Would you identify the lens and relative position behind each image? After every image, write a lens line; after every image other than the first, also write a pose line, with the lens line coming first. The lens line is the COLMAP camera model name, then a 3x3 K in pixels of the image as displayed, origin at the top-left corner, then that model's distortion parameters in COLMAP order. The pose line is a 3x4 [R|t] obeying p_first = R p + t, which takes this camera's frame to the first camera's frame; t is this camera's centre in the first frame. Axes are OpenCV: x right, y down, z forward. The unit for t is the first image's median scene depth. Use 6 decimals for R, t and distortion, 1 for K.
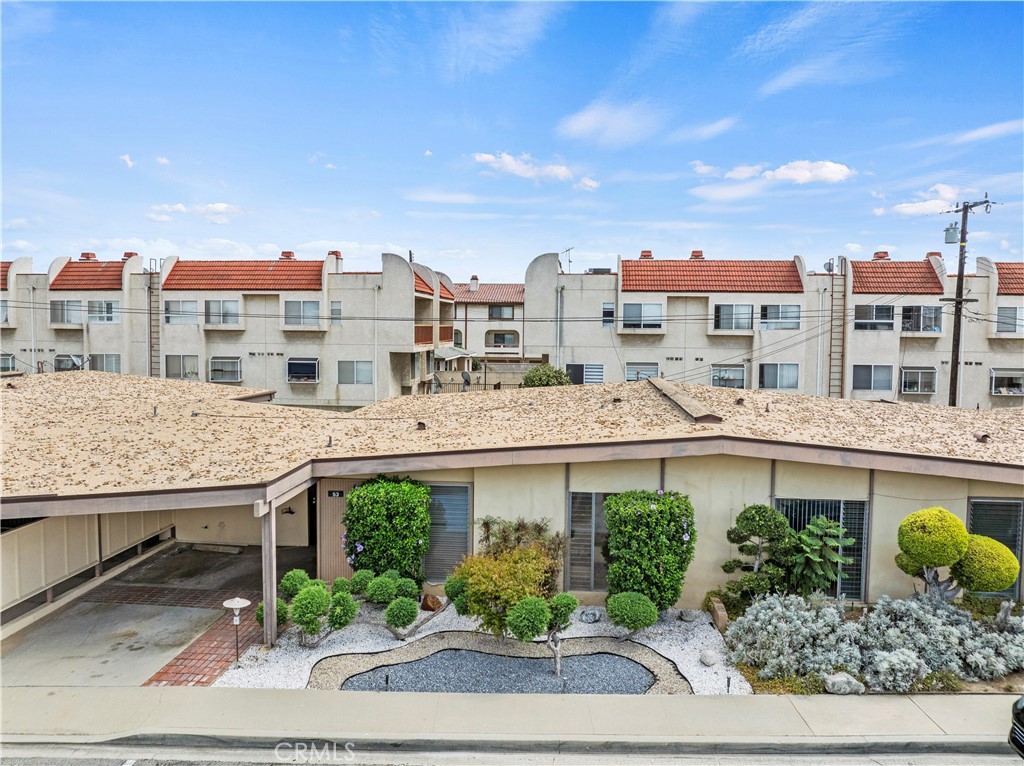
lens RADIAL K [[733.9, 0, 527.9], [0, 733.9, 365.6], [0, 0, 1]] dist [-0.037672, -0.001193]
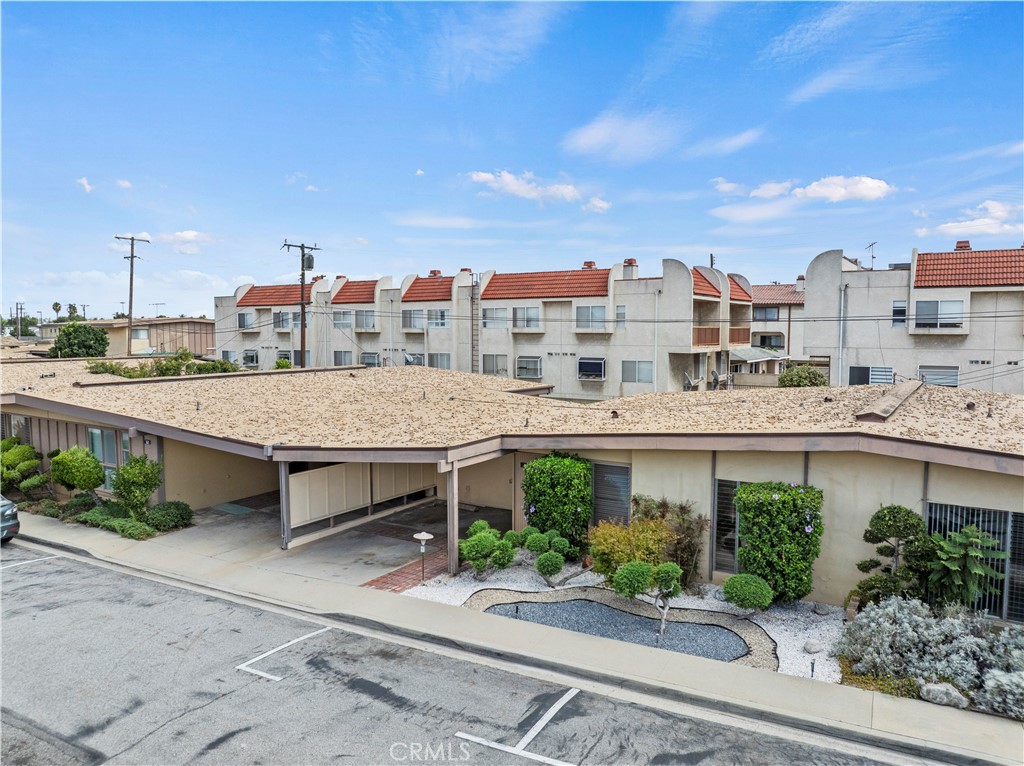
lens RADIAL K [[720.7, 0, 512.0], [0, 720.7, 383.0], [0, 0, 1]] dist [-0.040349, 0.006973]
pose [[0.886248, 0.024087, -0.462584, 0.099647], [-0.014980, 0.999615, 0.023351, 0.004627], [0.462969, -0.013766, 0.886268, -0.023424]]
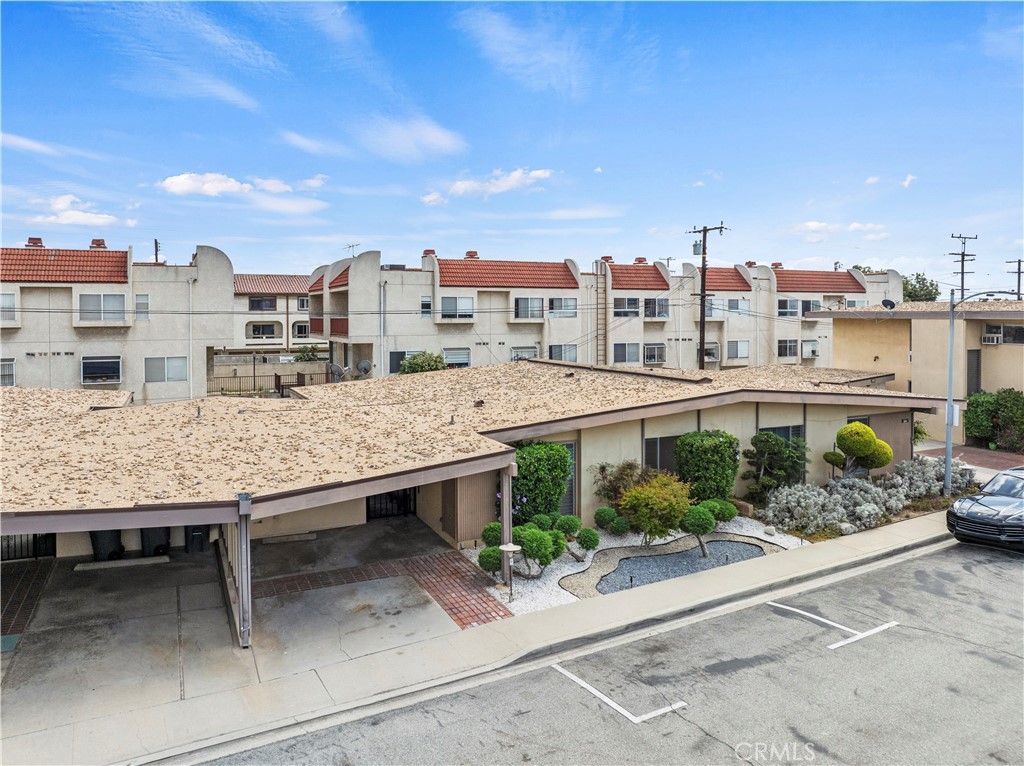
lens RADIAL K [[691.0, 0, 546.6], [0, 691.0, 339.1], [0, 0, 1]] dist [-0.031189, -0.003889]
pose [[0.869817, -0.030007, 0.492462, -0.267554], [0.038524, 0.999232, -0.007157, -0.004892], [-0.491869, 0.025197, 0.870305, -0.016668]]
